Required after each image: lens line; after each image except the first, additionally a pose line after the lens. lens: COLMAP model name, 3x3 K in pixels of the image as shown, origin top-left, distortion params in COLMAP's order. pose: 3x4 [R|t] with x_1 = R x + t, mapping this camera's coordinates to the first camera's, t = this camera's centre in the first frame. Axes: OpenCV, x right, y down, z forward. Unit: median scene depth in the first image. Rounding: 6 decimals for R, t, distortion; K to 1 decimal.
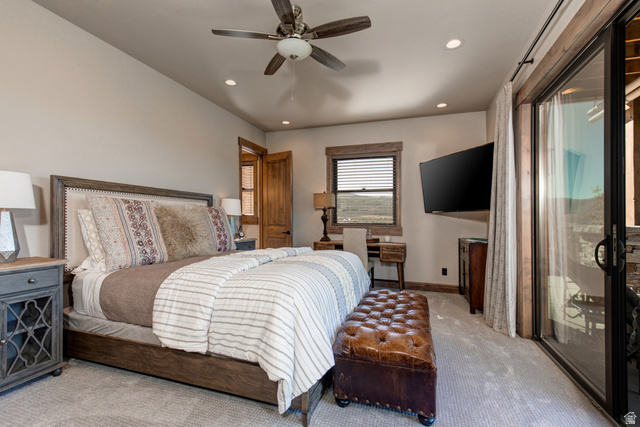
lens RADIAL K [[295.1, 0, 318.5], [0, 295.1, 218.6], [0, 0, 1]] dist [0.003919, 0.000116]
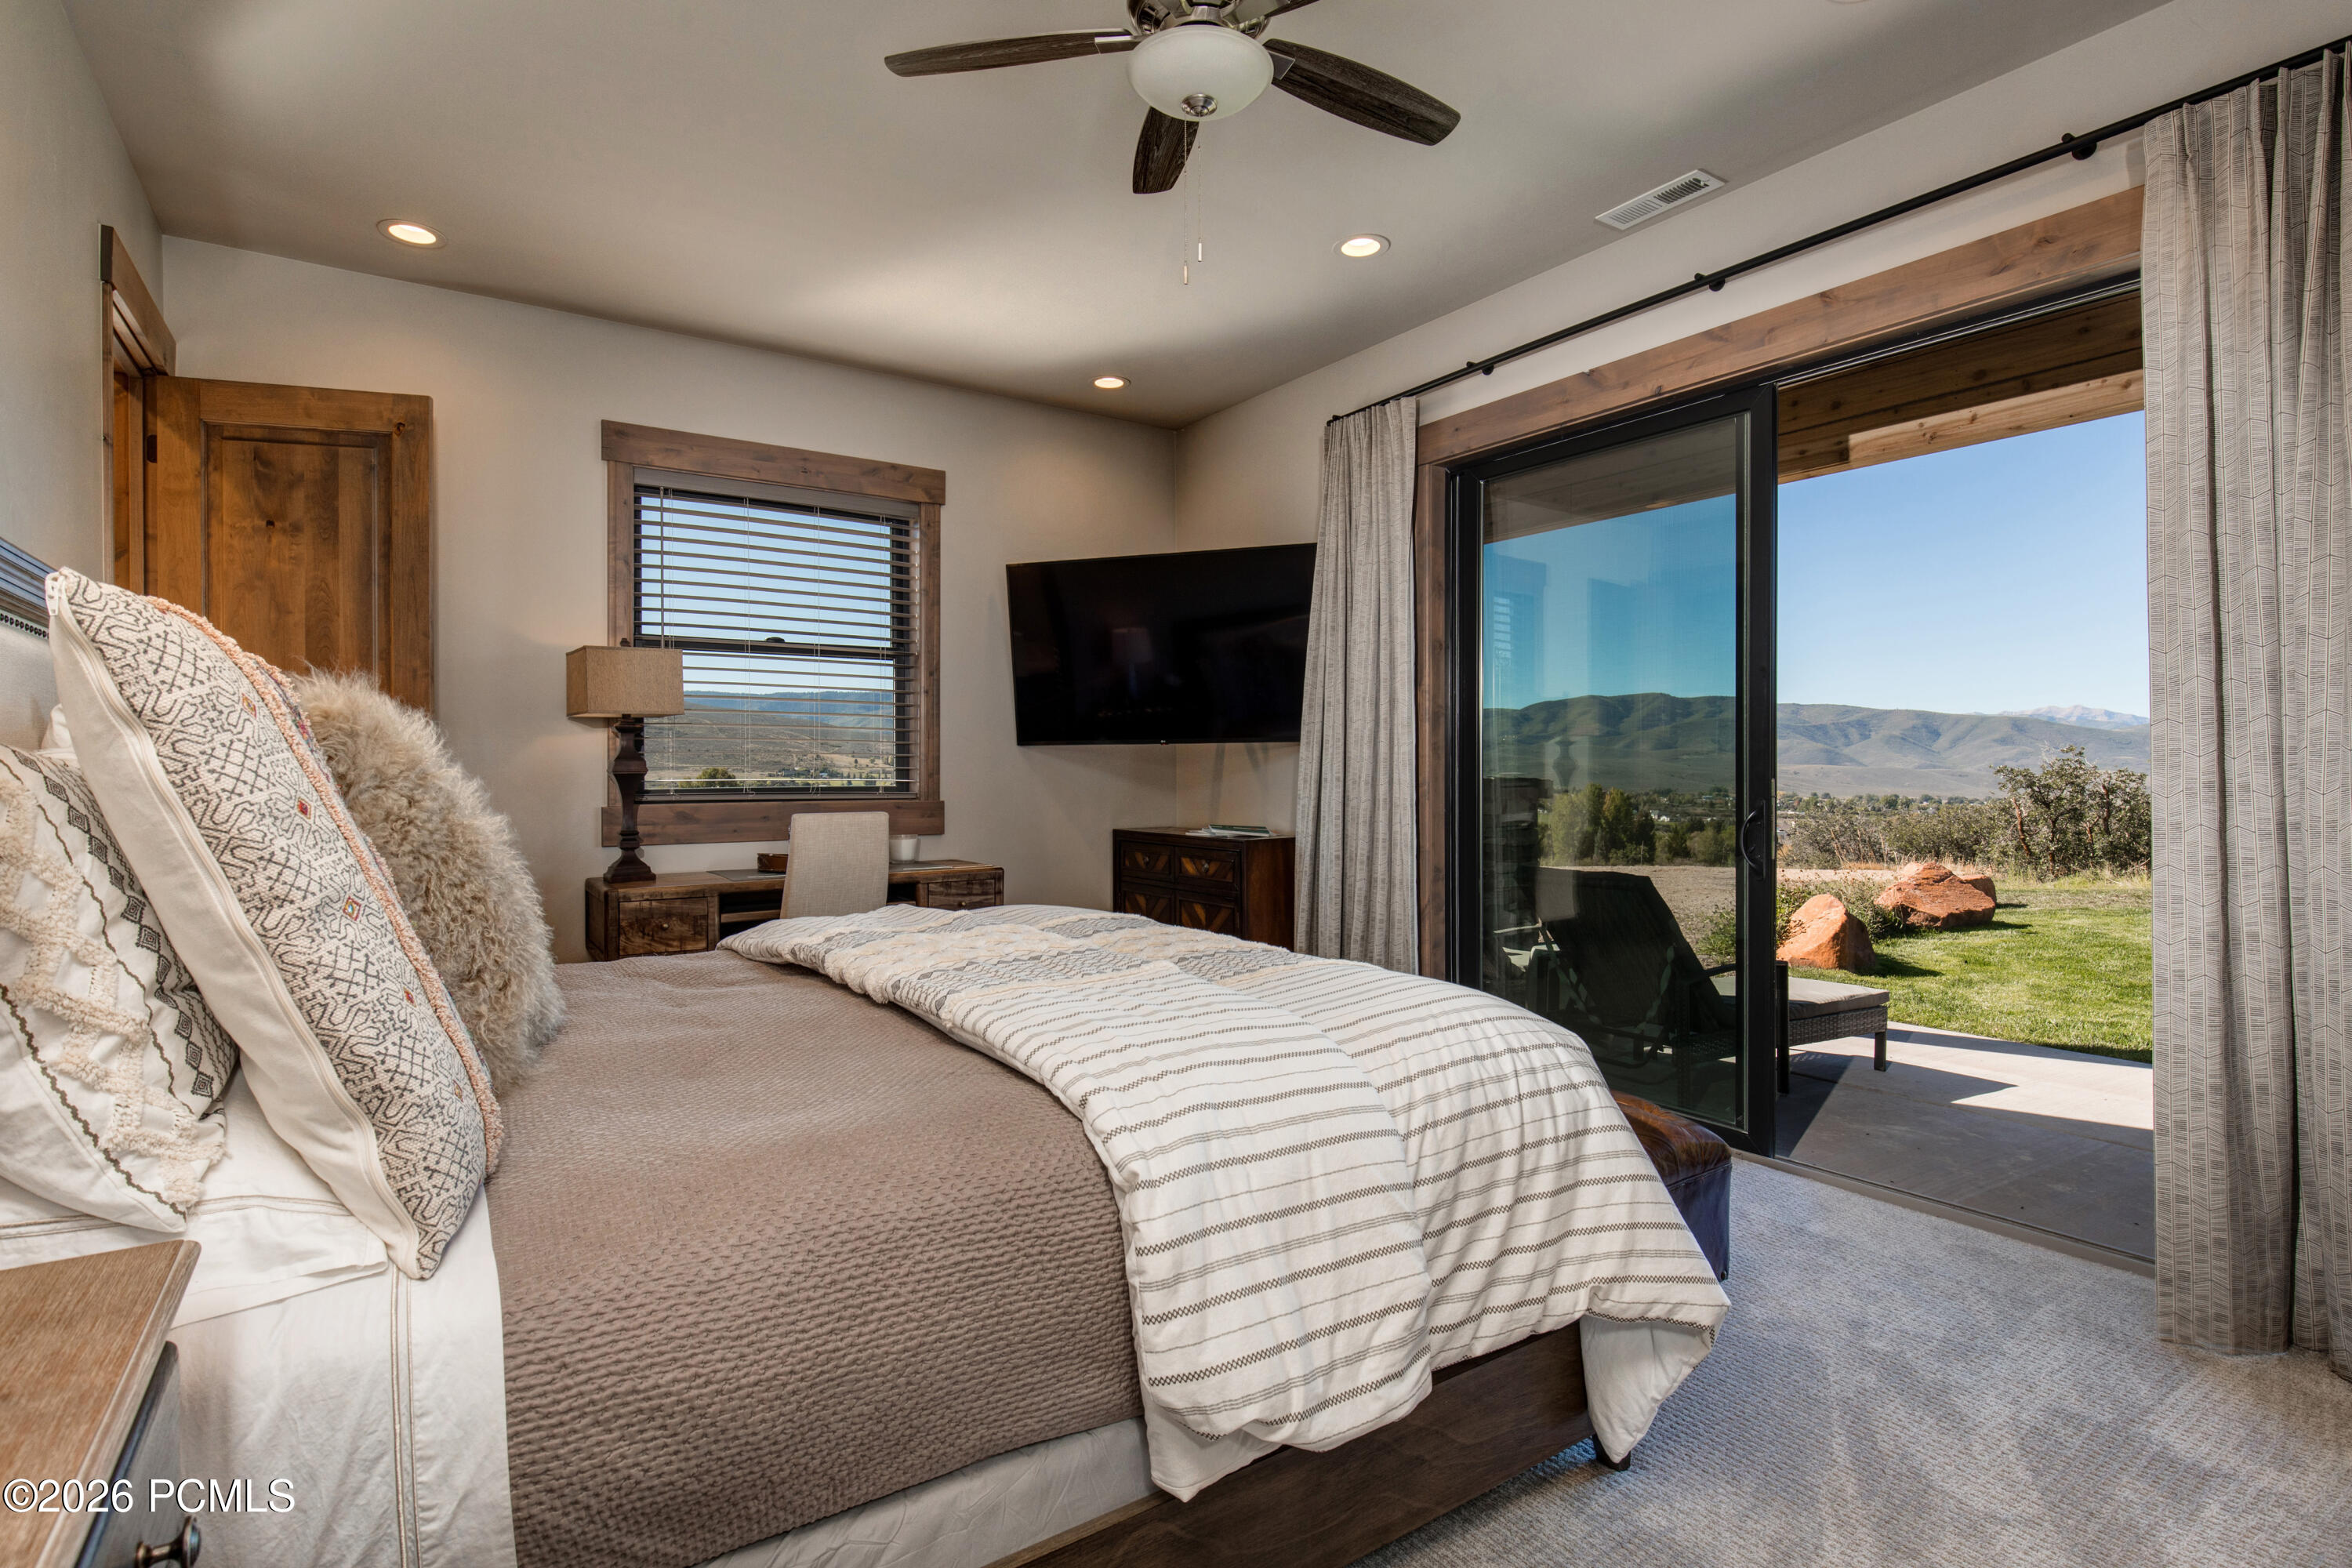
lens RADIAL K [[1172.3, 0, 1179.2], [0, 1172.3, 765.7], [0, 0, 1]] dist [0.000746, -0.000083]
pose [[0.594992, -0.010089, 0.803669, -0.408757], [0.003634, 0.999945, 0.009862, -0.010714], [-0.803724, -0.002947, 0.594995, 0.209337]]
